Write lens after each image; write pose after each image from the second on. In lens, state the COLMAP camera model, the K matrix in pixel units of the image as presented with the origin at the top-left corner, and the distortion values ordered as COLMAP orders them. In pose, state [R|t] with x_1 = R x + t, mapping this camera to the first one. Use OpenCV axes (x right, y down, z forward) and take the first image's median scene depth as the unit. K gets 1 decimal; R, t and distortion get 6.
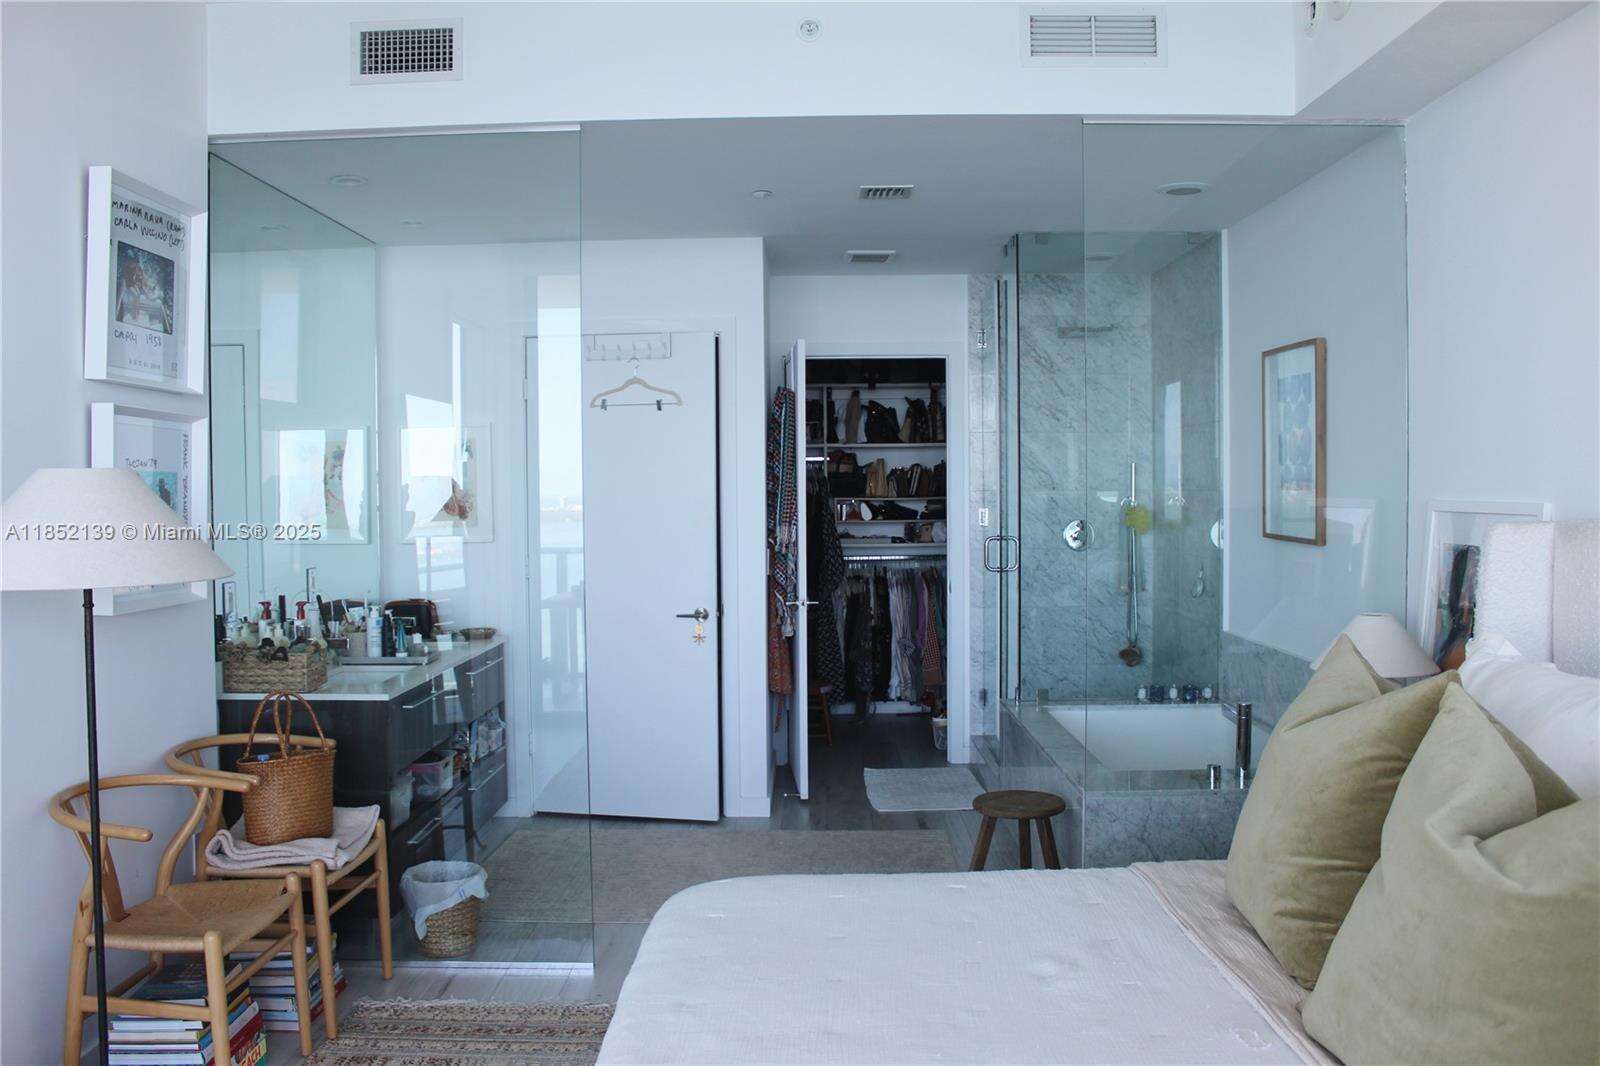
lens RADIAL K [[1326.7, 0, 770.9], [0, 1326.7, 532.2], [0, 0, 1]] dist [-0.152287, 0.132616]
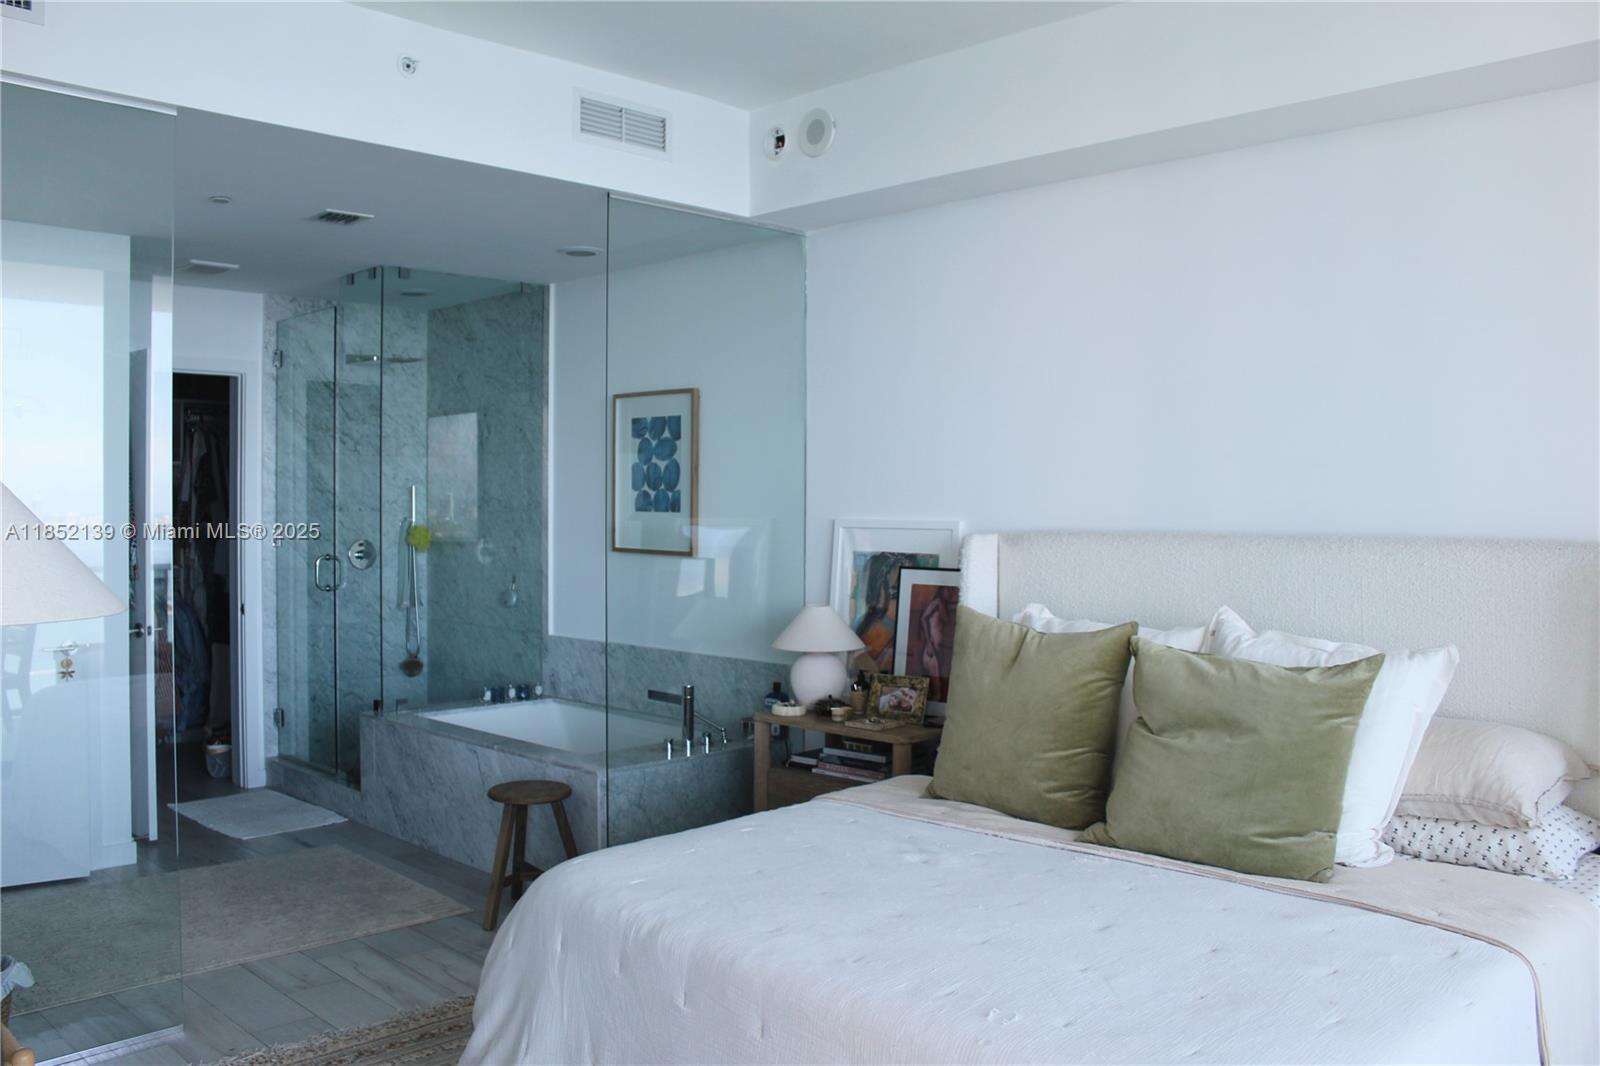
lens RADIAL K [[1326.7, 0, 770.9], [0, 1326.7, 532.2], [0, 0, 1]] dist [-0.152287, 0.132616]
pose [[0.699931, -0.004762, 0.714195, -0.340171], [0.017005, 0.999805, -0.009999, 0.000831], [-0.714008, 0.019143, 0.699876, 0.051886]]
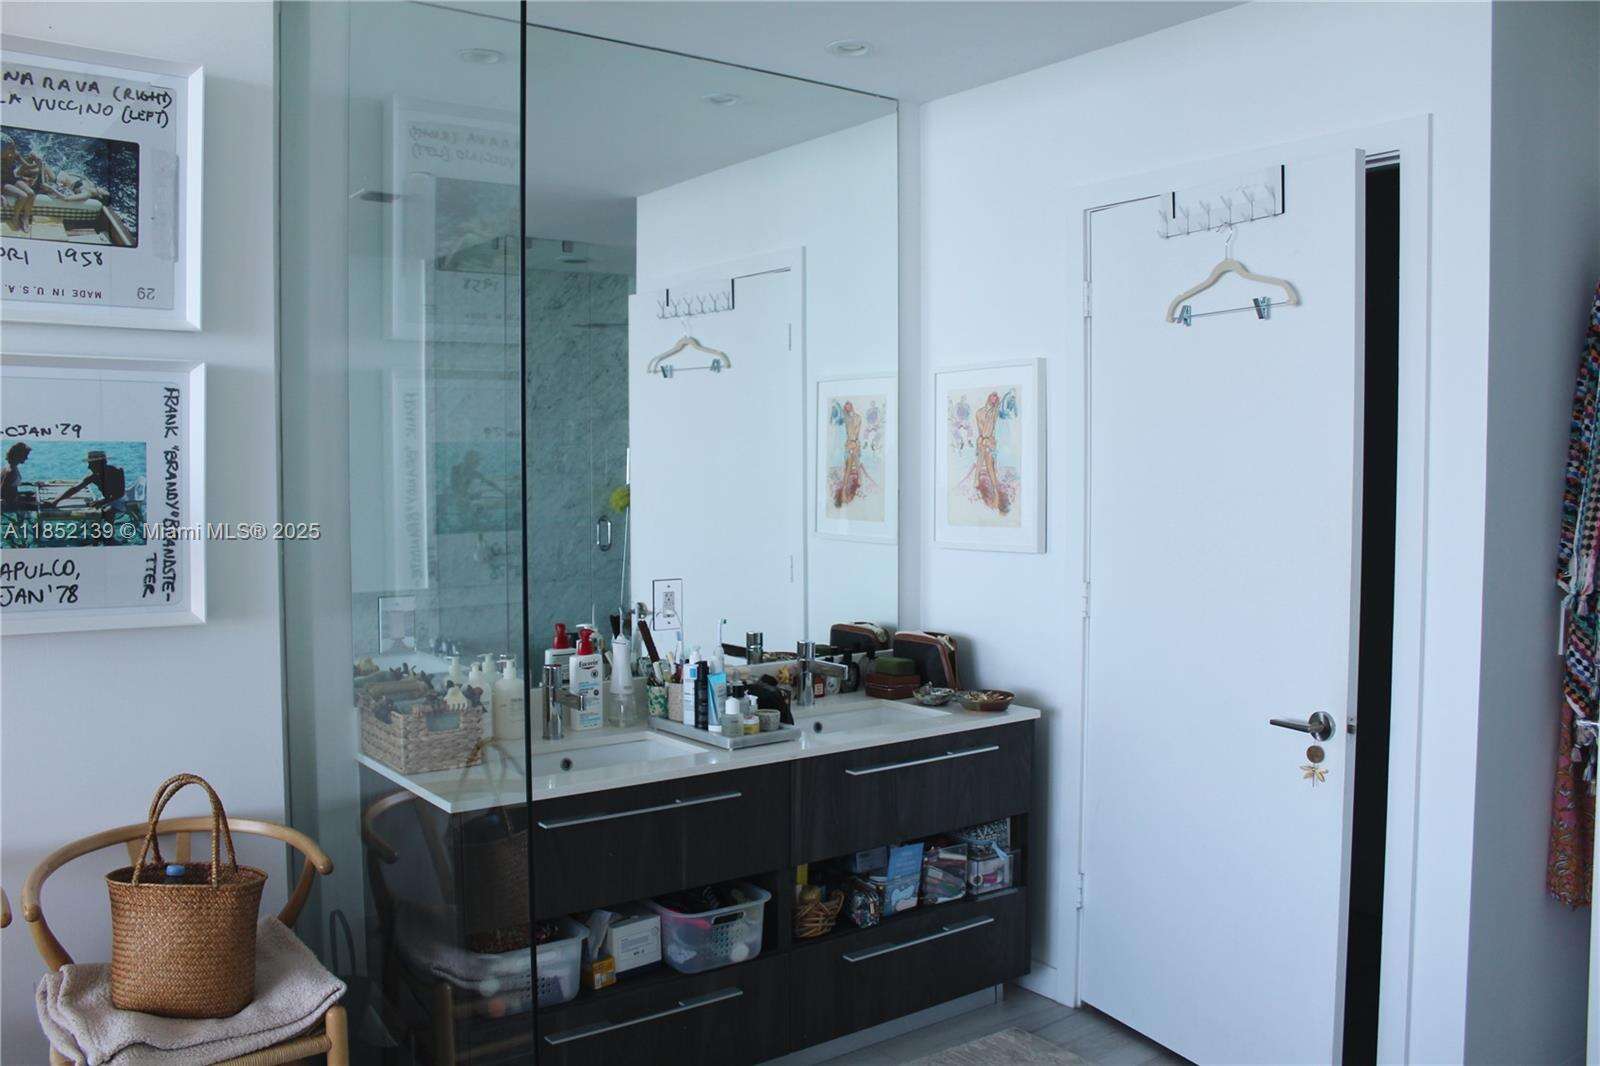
lens RADIAL K [[1326.7, 0, 770.9], [0, 1326.7, 532.2], [0, 0, 1]] dist [-0.152287, 0.132616]
pose [[0.618123, 0.050228, -0.784475, 0.196086], [-0.031050, 0.998738, 0.039481, -0.023138], [0.785468, -0.000047, 0.618902, 0.534222]]
